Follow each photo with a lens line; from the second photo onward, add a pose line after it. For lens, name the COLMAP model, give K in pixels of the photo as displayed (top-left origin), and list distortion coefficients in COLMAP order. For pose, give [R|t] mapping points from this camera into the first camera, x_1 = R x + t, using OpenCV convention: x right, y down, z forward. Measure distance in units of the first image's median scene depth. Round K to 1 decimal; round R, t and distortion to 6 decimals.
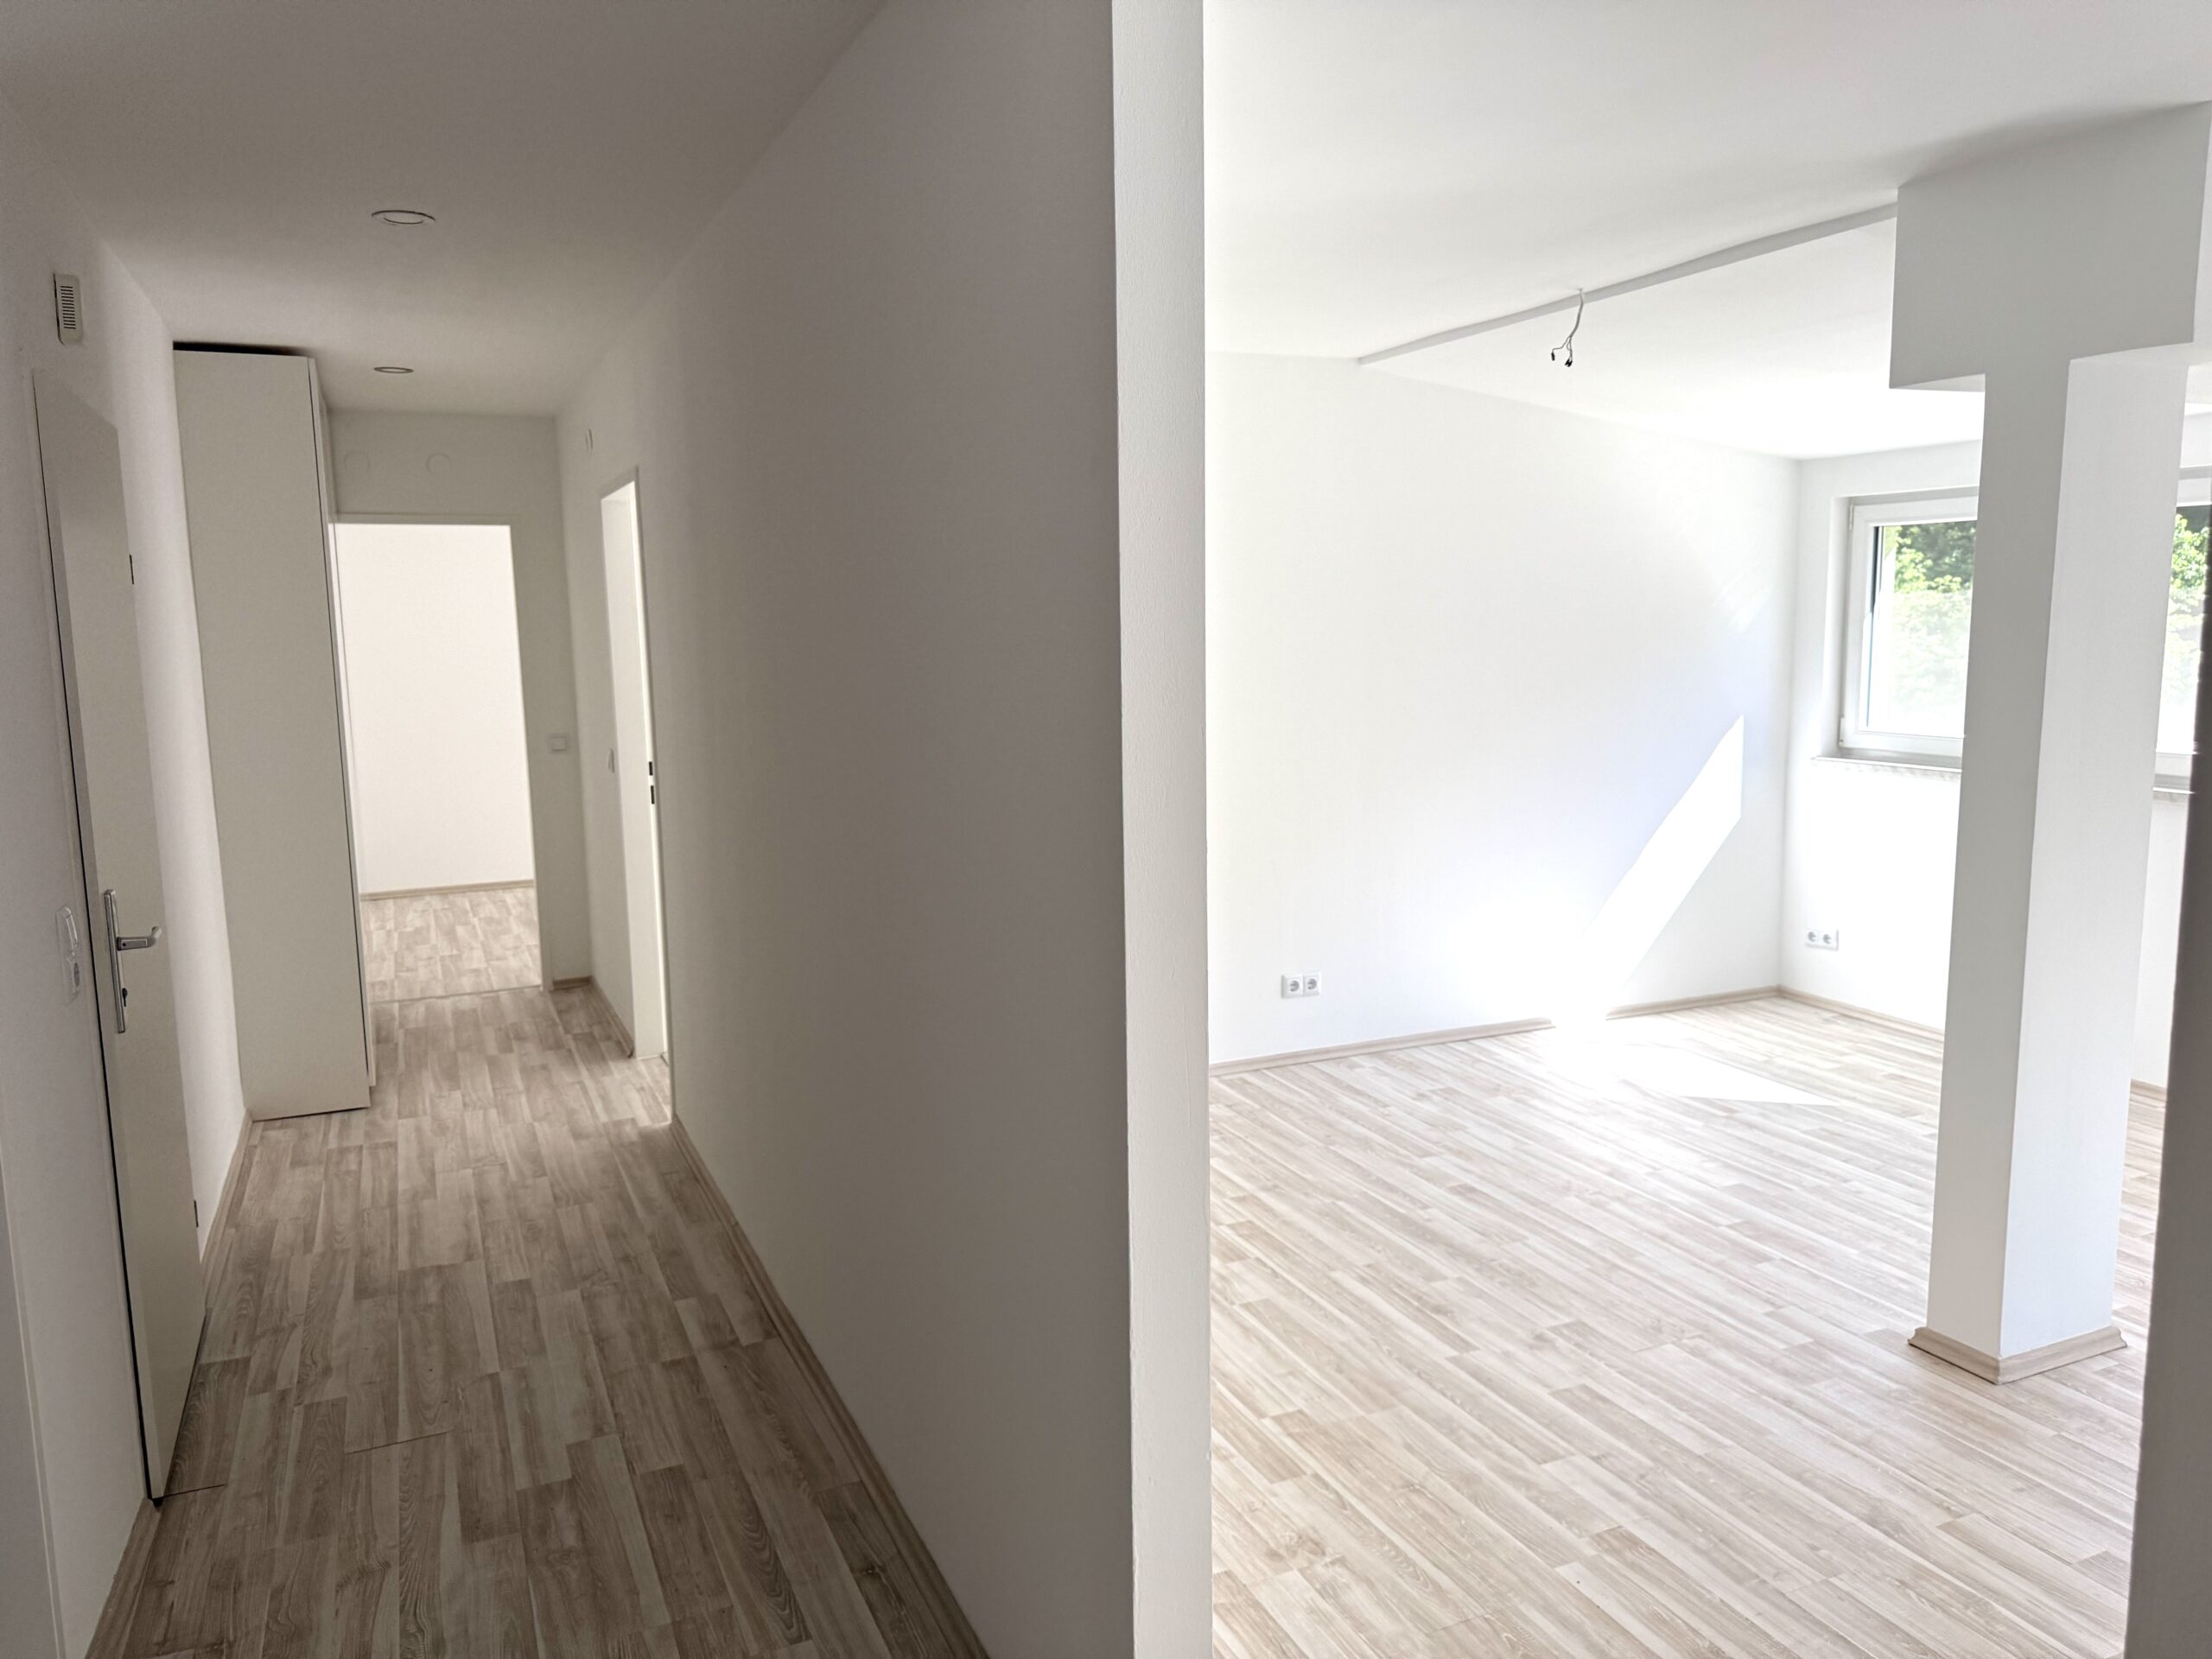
lens RADIAL K [[1586.1, 0, 1076.1], [0, 1586.1, 839.9], [0, 0, 1]] dist [-0.004184, -0.002600]
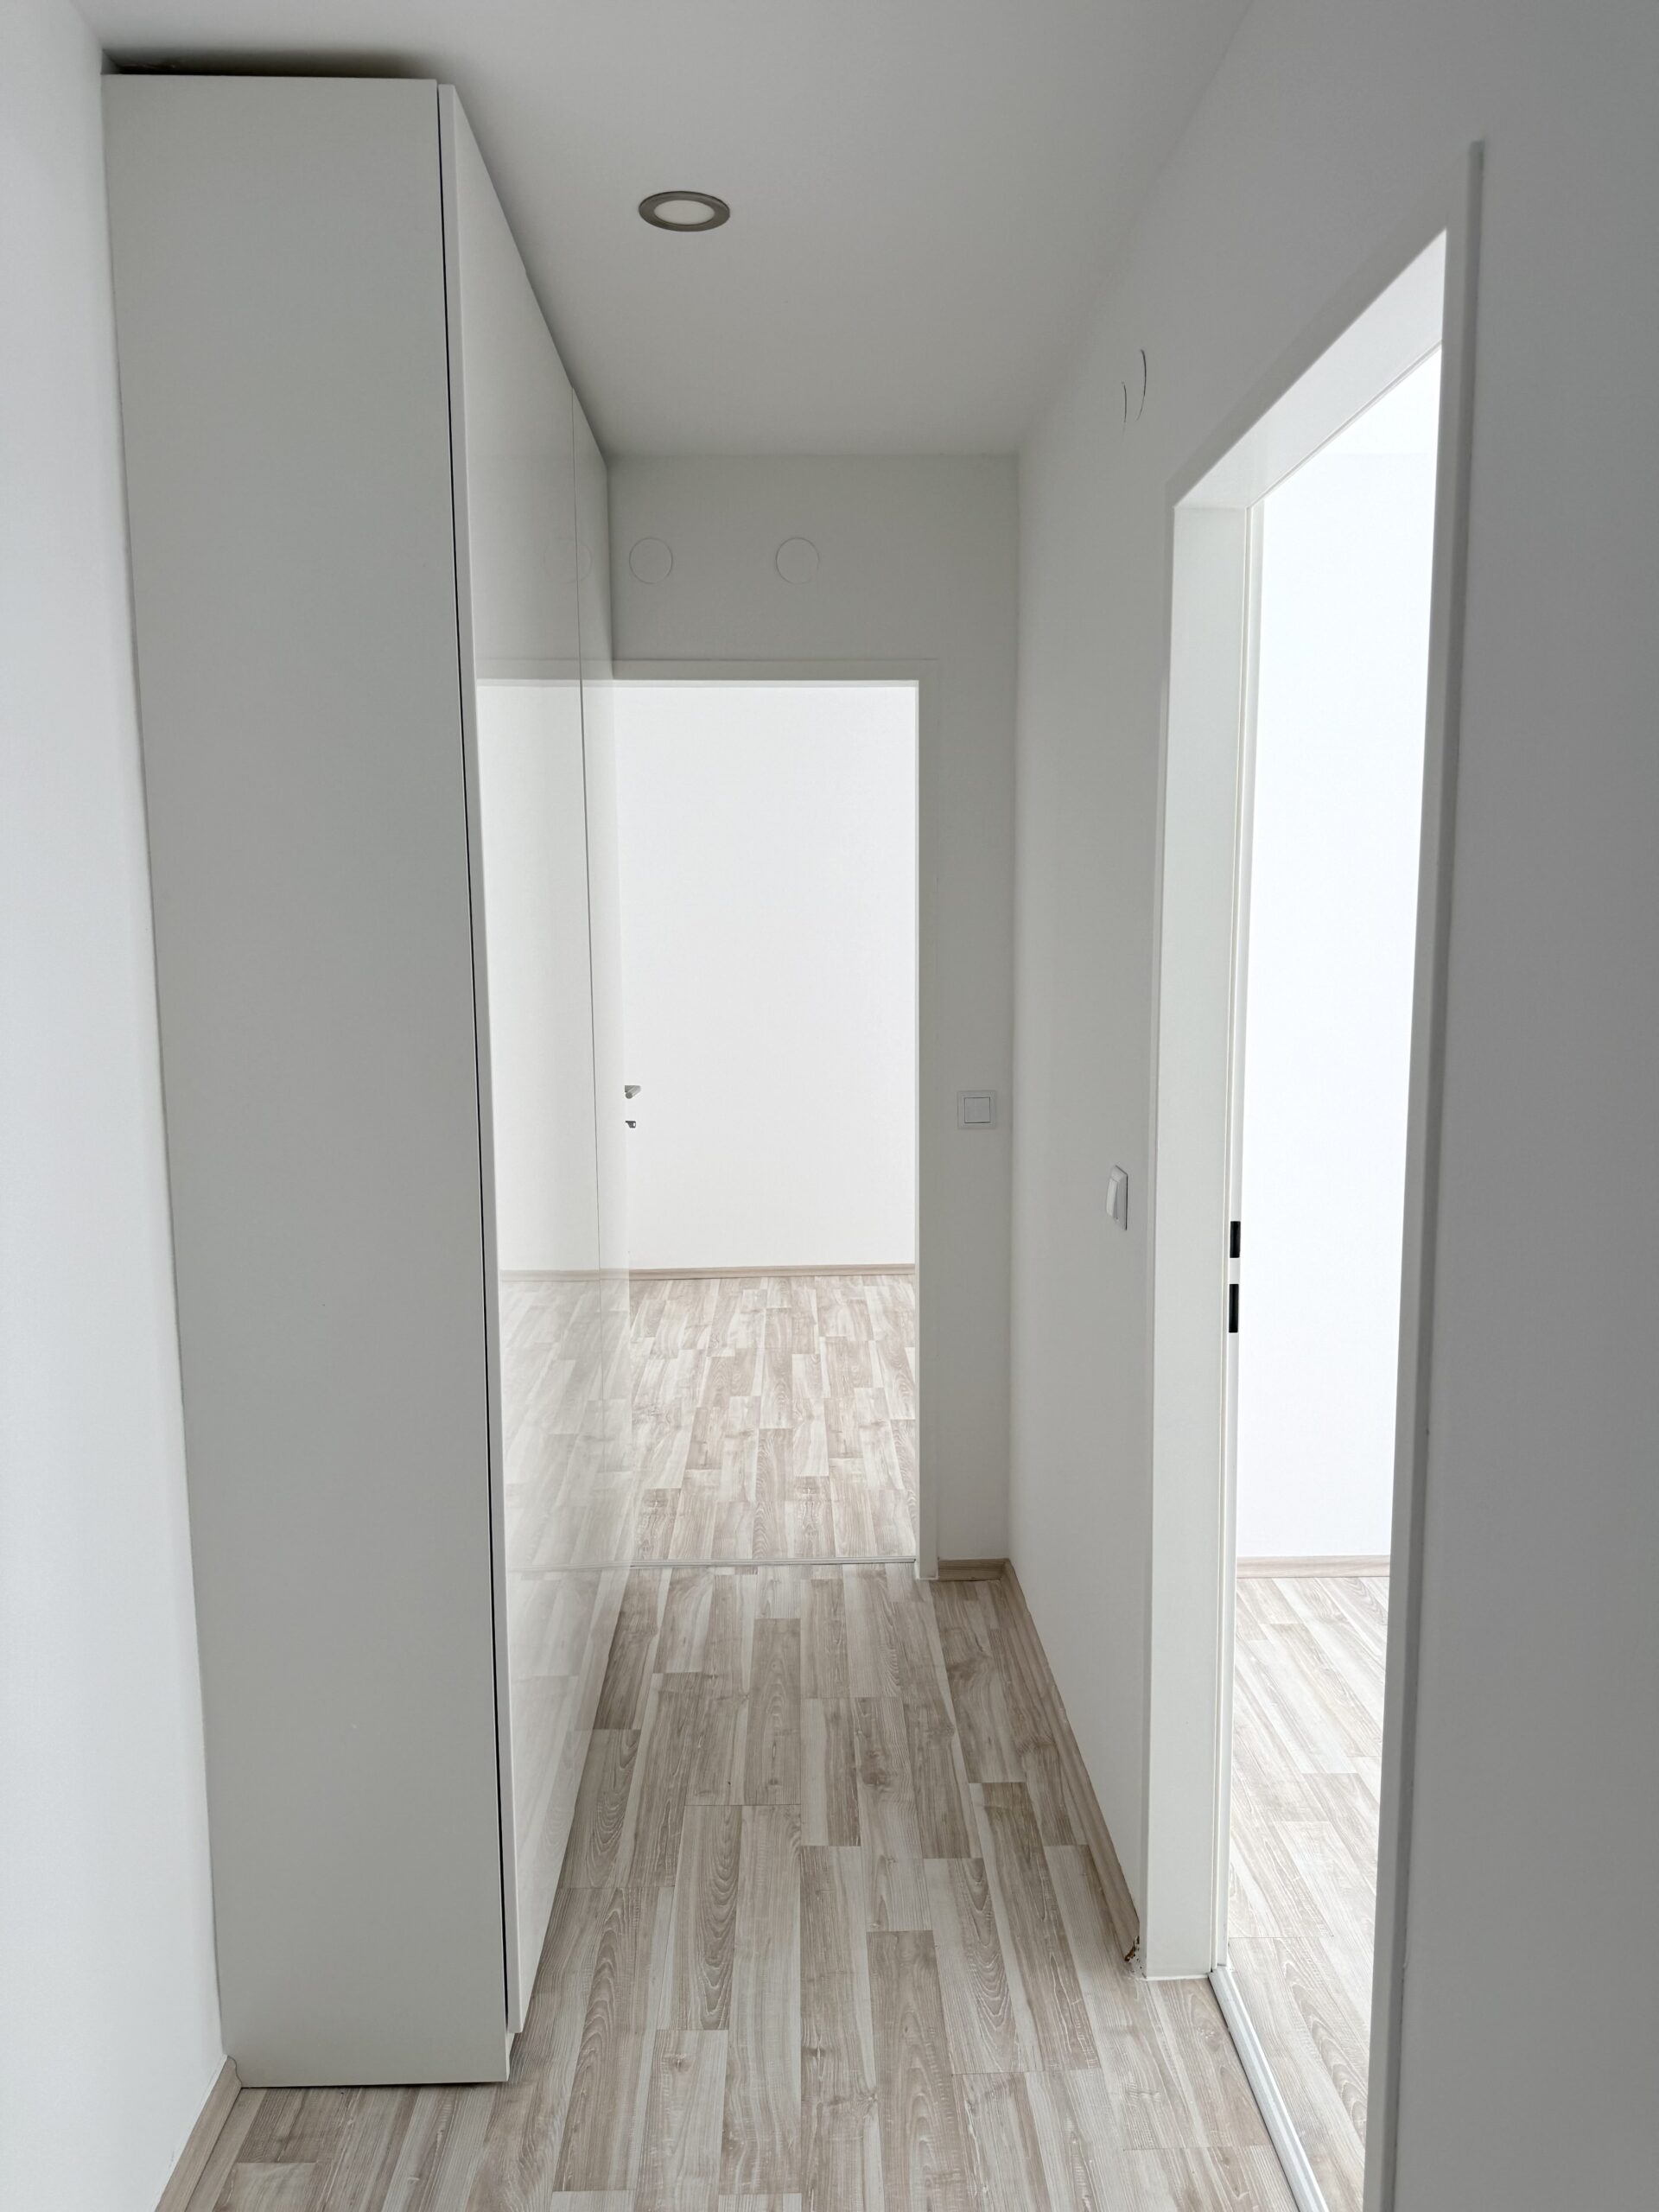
lens RADIAL K [[1492.6, 0, 829.5], [0, 1492.6, 1106.0], [0, 0, 1]] dist [0.041980, 0.000292]
pose [[0.928870, 0.071441, -0.363451, -0.201740], [-0.075275, 0.997156, 0.003622, -0.066788], [0.362676, 0.023994, 0.931606, 0.539407]]
